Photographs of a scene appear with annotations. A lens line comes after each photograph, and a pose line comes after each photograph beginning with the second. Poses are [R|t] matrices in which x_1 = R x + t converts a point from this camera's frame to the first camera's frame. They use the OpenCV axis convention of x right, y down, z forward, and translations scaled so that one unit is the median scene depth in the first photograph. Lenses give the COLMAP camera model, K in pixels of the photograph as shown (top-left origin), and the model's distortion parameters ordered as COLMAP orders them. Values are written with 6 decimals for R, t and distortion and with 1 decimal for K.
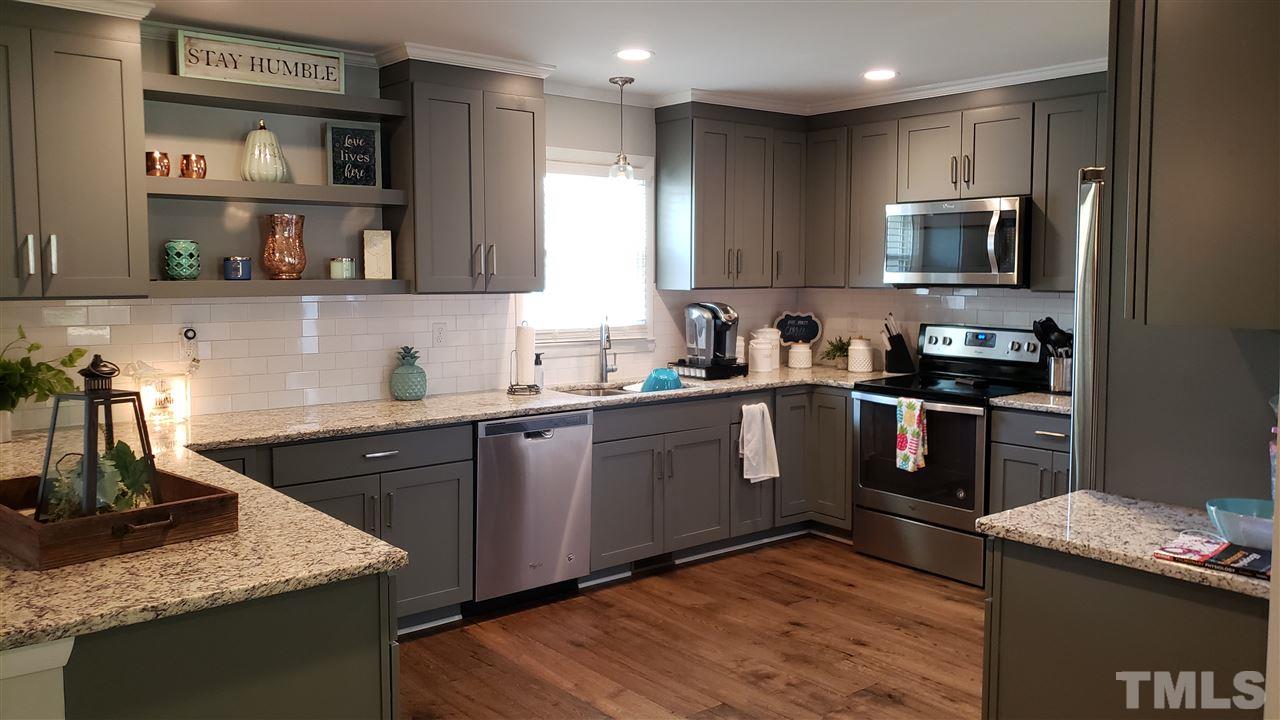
lens RADIAL K [[992.7, 0, 619.0], [0, 992.7, 336.3], [0, 0, 1]] dist [0.121975, -0.221150]
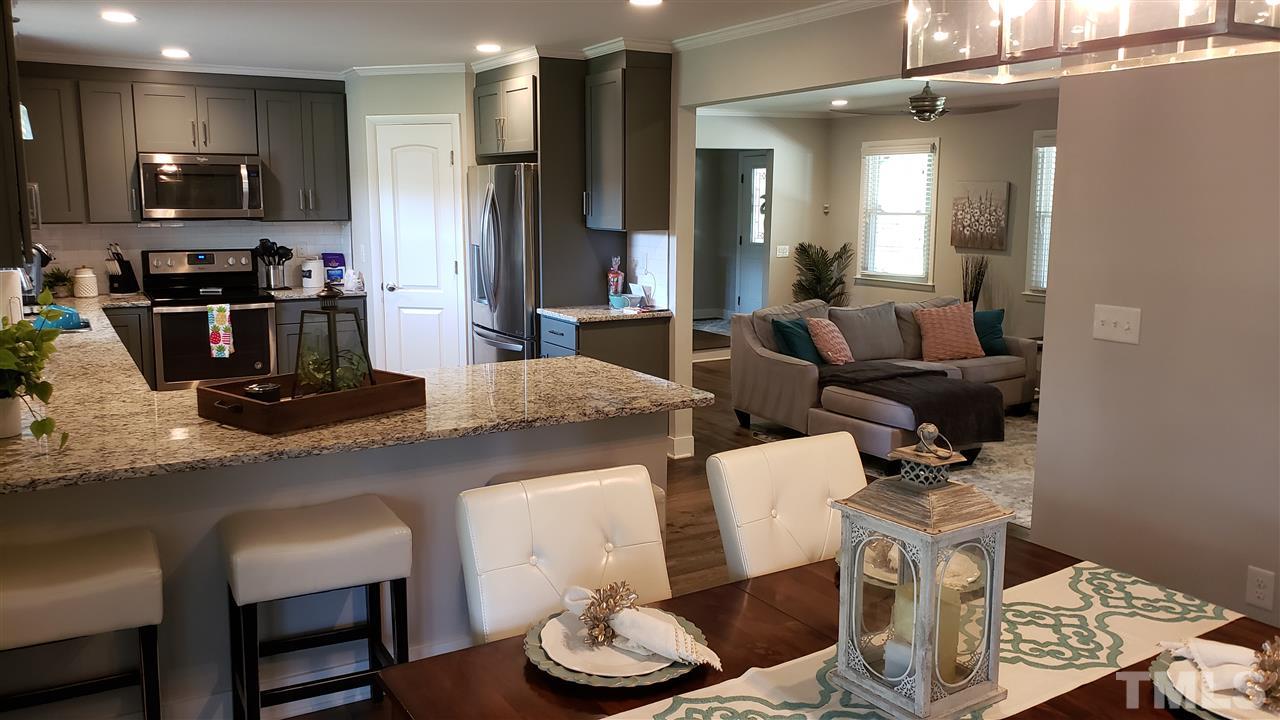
lens RADIAL K [[997.2, 0, 599.8], [0, 997.2, 340.7], [0, 0, 1]] dist [0.079574, -0.086134]
pose [[0.159982, -0.144400, 0.976501, -0.956174], [0.068780, 0.988469, 0.134902, -0.036610], [-0.984721, 0.045582, 0.168069, 0.273993]]
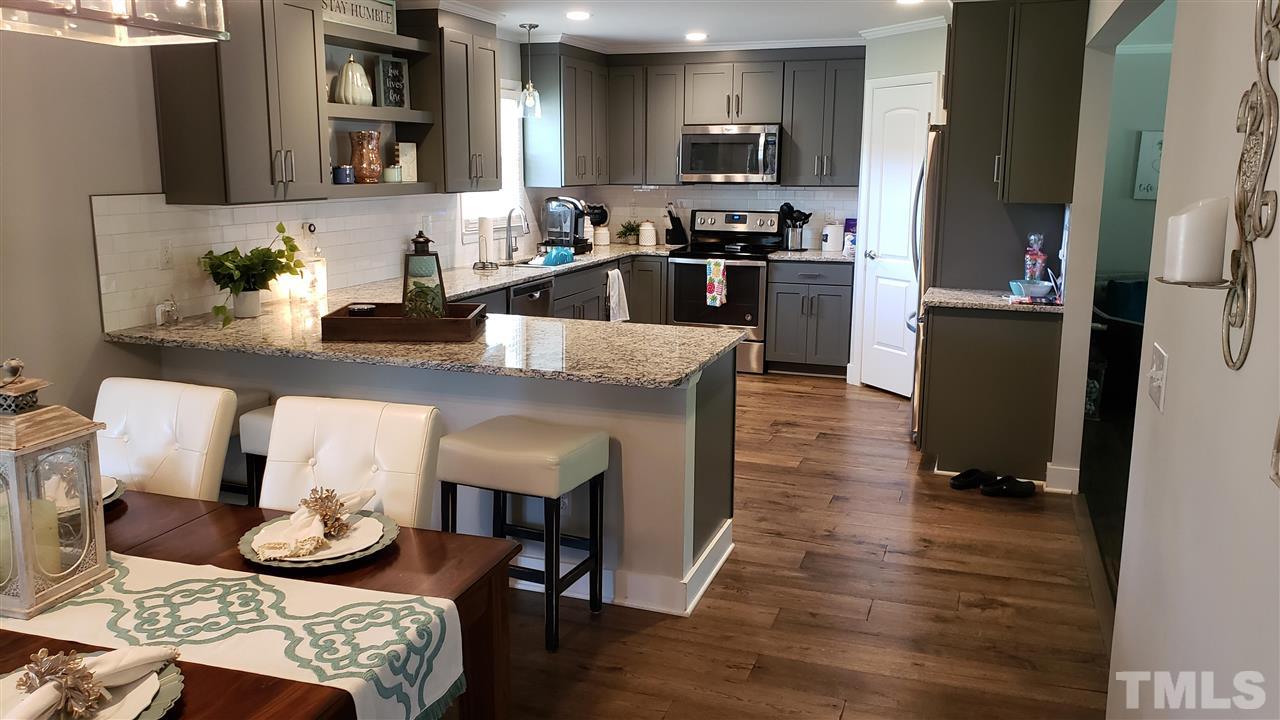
lens RADIAL K [[992.7, 0, 619.0], [0, 992.7, 336.3], [0, 0, 1]] dist [0.121975, -0.221150]
pose [[0.859698, -0.086890, 0.503359, -0.606312], [0.032240, 0.992691, 0.116296, -0.001459], [-0.509785, -0.083751, 0.856216, -0.224470]]
